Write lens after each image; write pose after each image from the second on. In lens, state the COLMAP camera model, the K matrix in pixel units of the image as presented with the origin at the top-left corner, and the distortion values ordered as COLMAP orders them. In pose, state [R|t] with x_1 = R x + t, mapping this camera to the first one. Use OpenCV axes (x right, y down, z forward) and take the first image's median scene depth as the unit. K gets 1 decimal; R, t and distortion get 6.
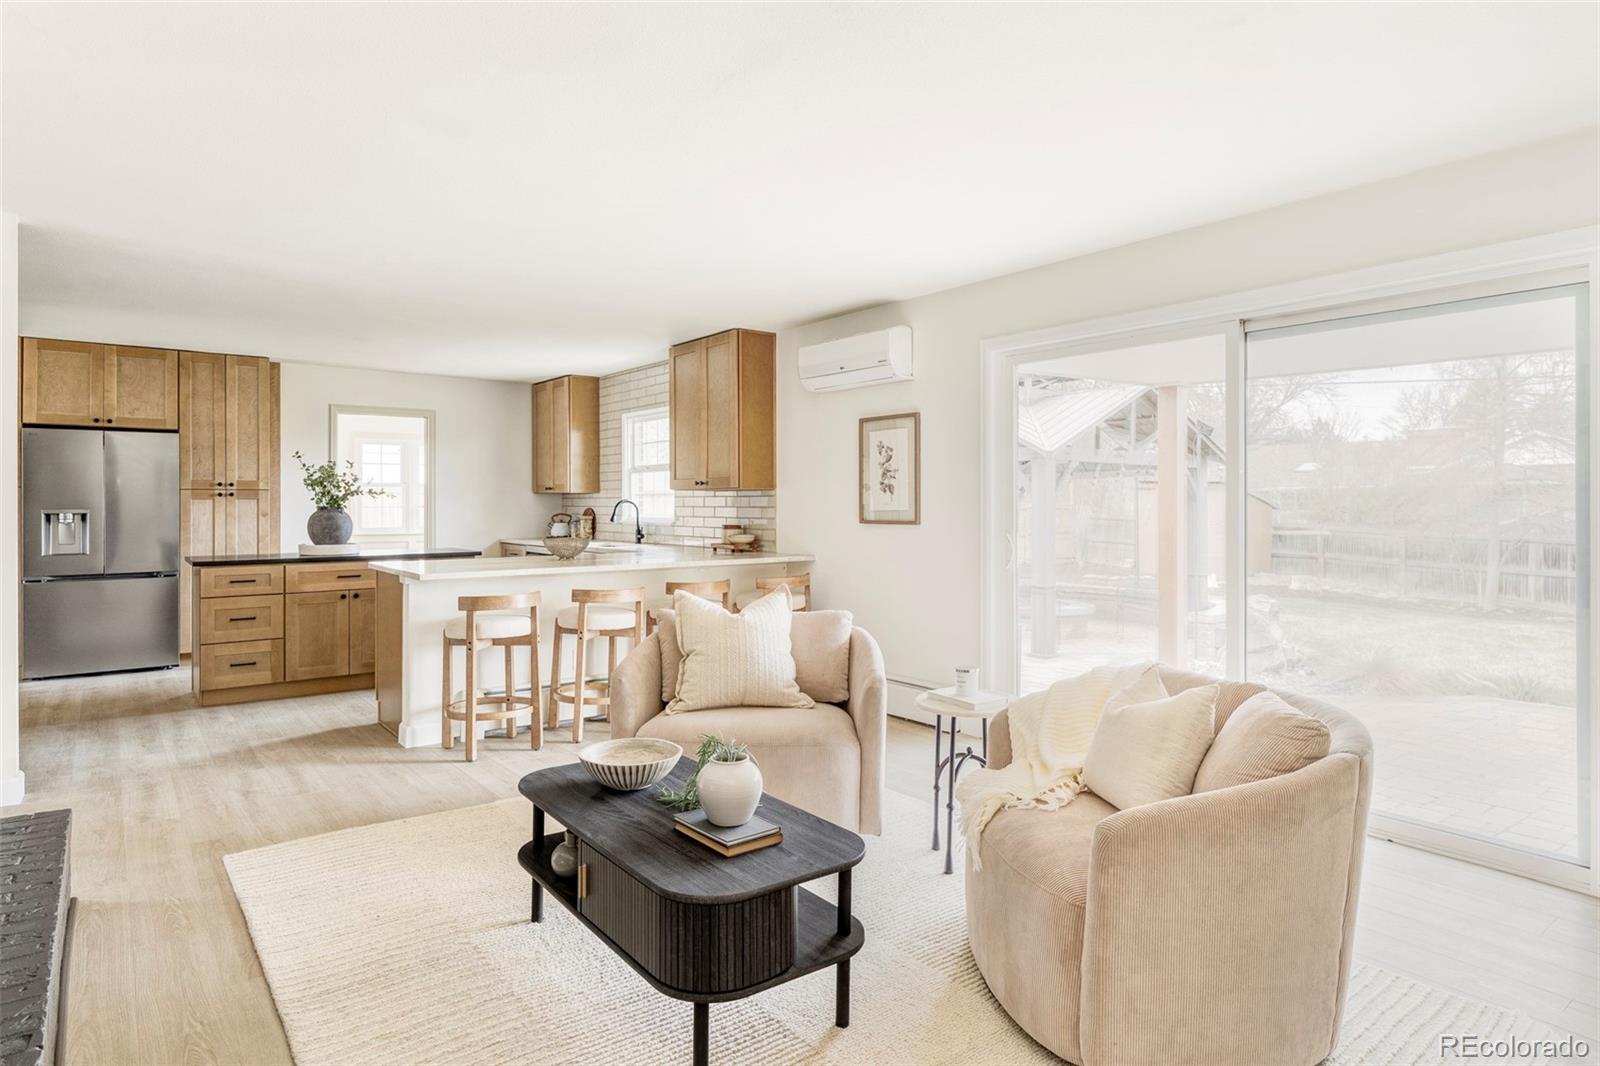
lens RADIAL K [[893.8, 0, 778.2], [0, 893.8, 497.4], [0, 0, 1]] dist [-0.000895, 0.000471]
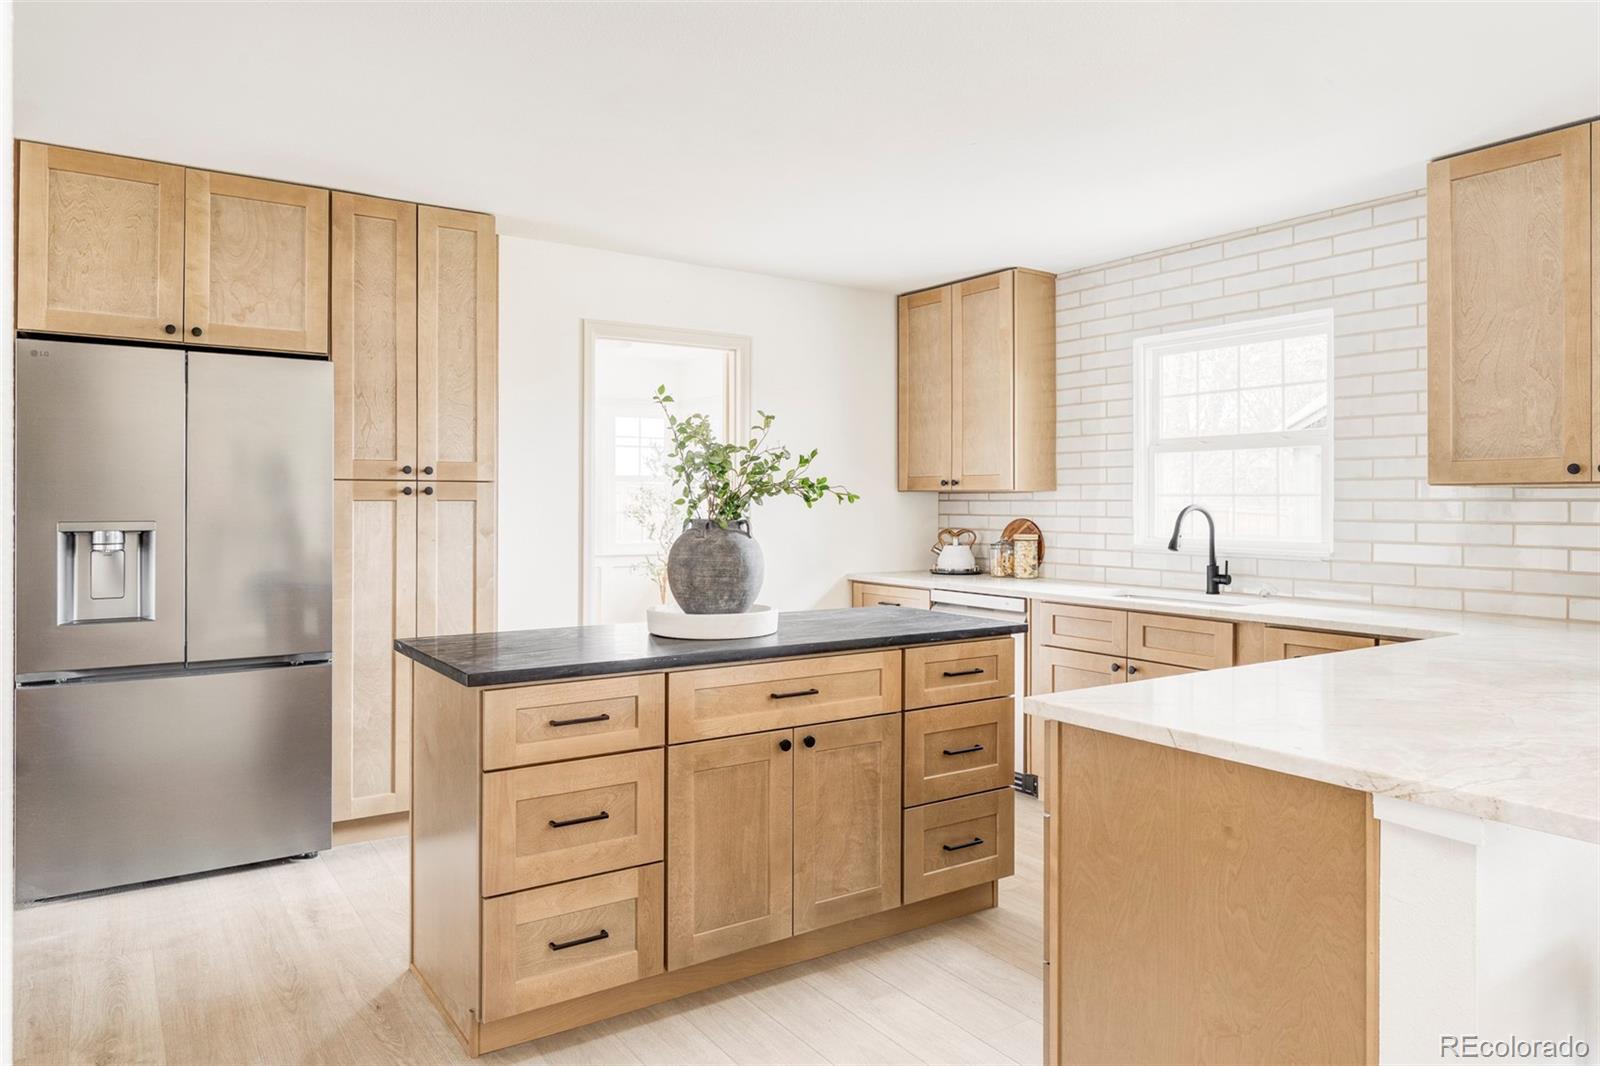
lens RADIAL K [[1027.9, 0, 798.0], [0, 1027.9, 497.2], [0, 0, 1]] dist [-0.000885, -0.000600]
pose [[0.998912, 0.004603, -0.046416, -0.404605], [-0.004629, 0.999989, -0.000458, -0.000456], [0.046413, 0.000672, 0.998922, 0.473564]]
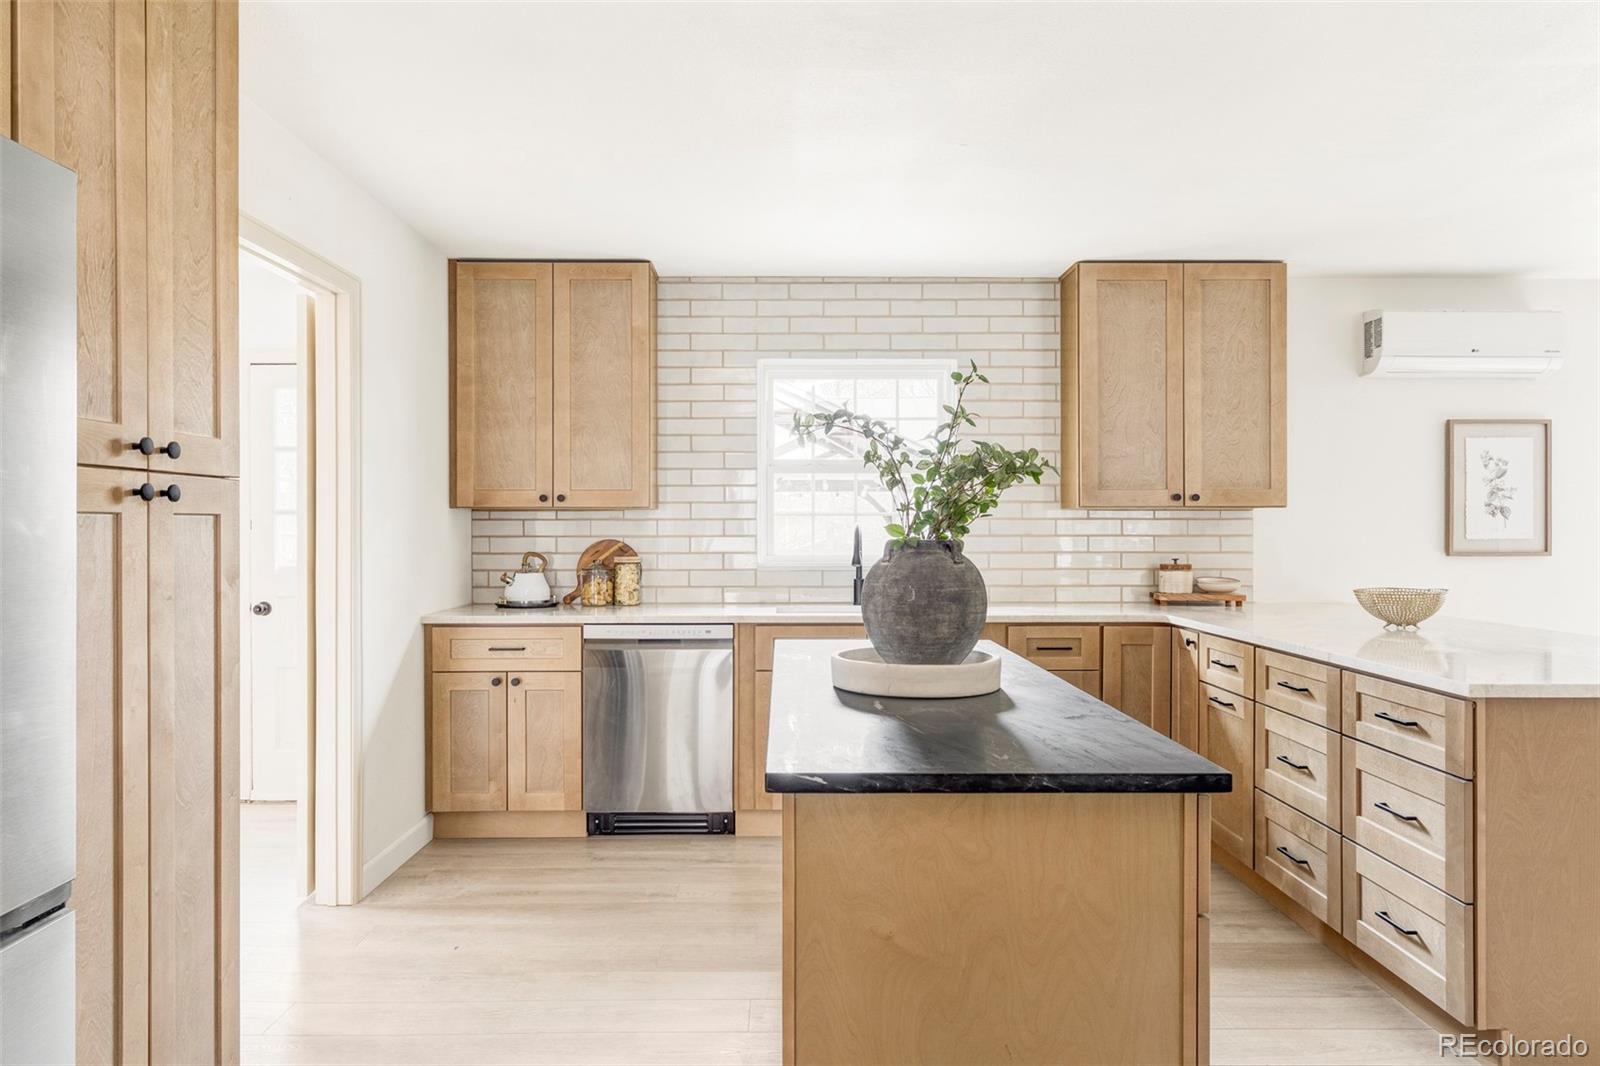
lens RADIAL K [[1026.0, 0, 776.2], [0, 1026.0, 530.0], [0, 0, 1]] dist [-0.001457, -0.000211]
pose [[0.595813, -0.000639, 0.803123, -0.769634], [-0.005060, 0.999977, 0.004550, 0.004483], [-0.803107, -0.006775, 0.595796, 0.754801]]
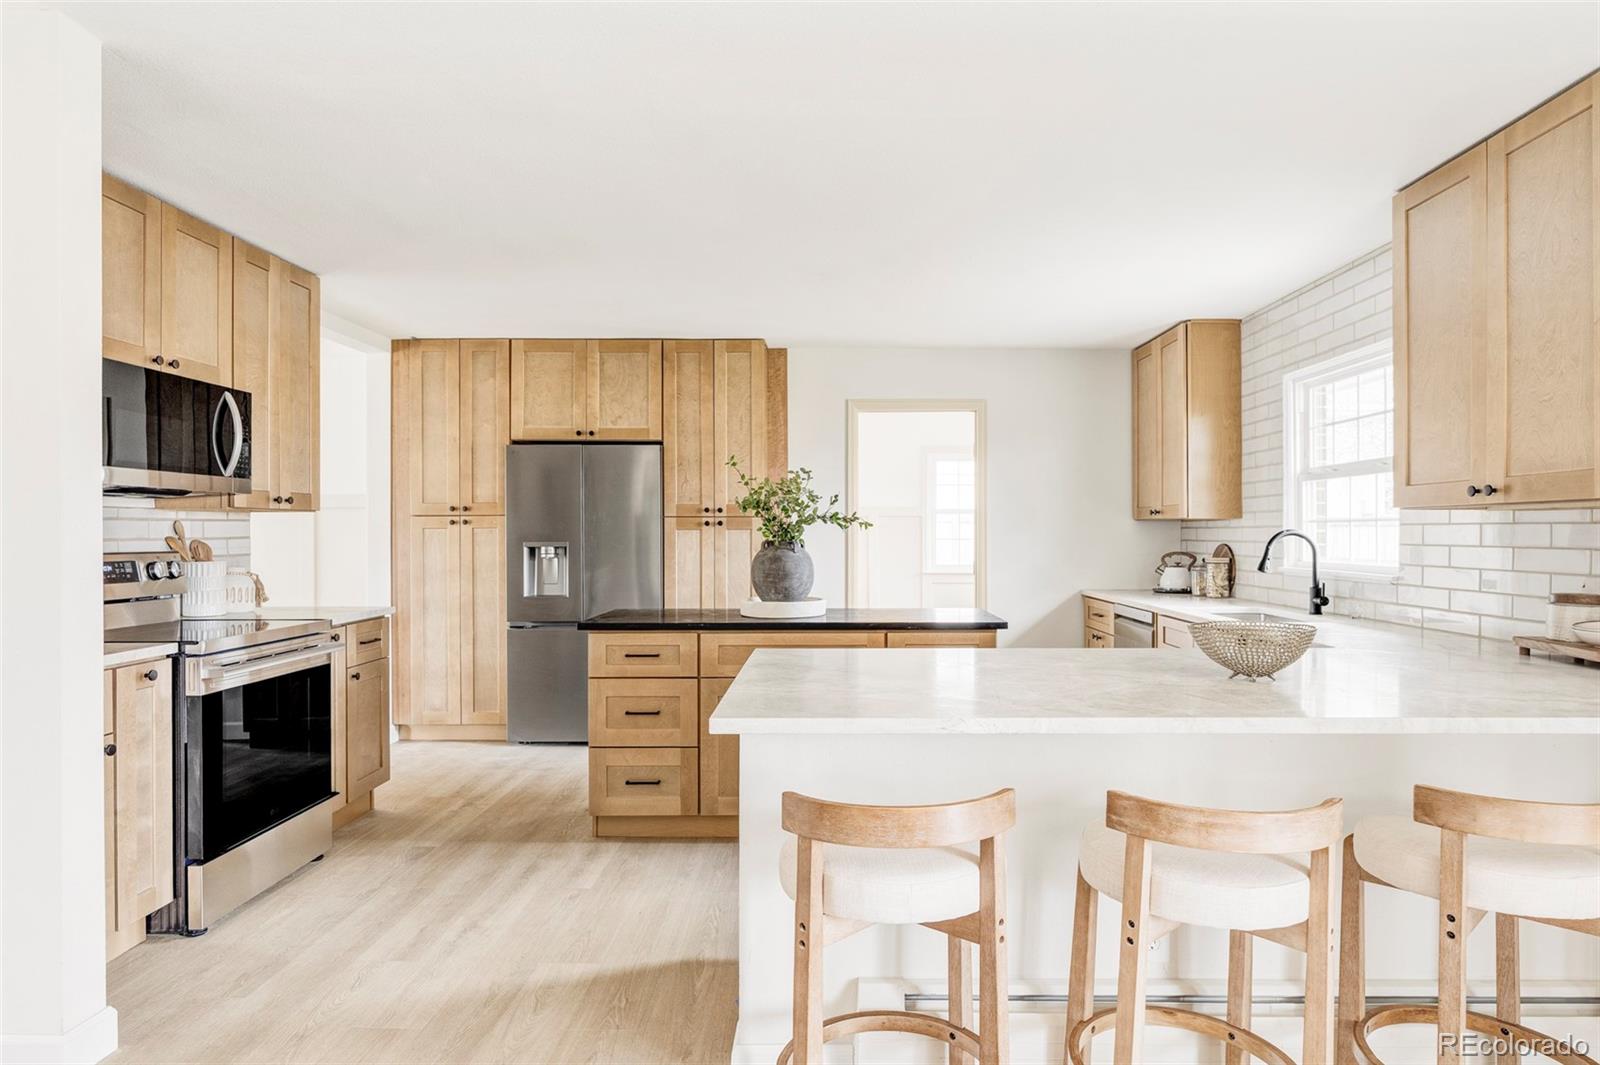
lens RADIAL K [[918.2, 0, 838.7], [0, 918.2, 536.1], [0, 0, 1]] dist [-0.003862, -0.000556]
pose [[0.806571, 0.004086, -0.591123, -0.072768], [0.001617, 0.999957, 0.009117, 0.000799], [0.591135, -0.008309, 0.806530, 0.452813]]
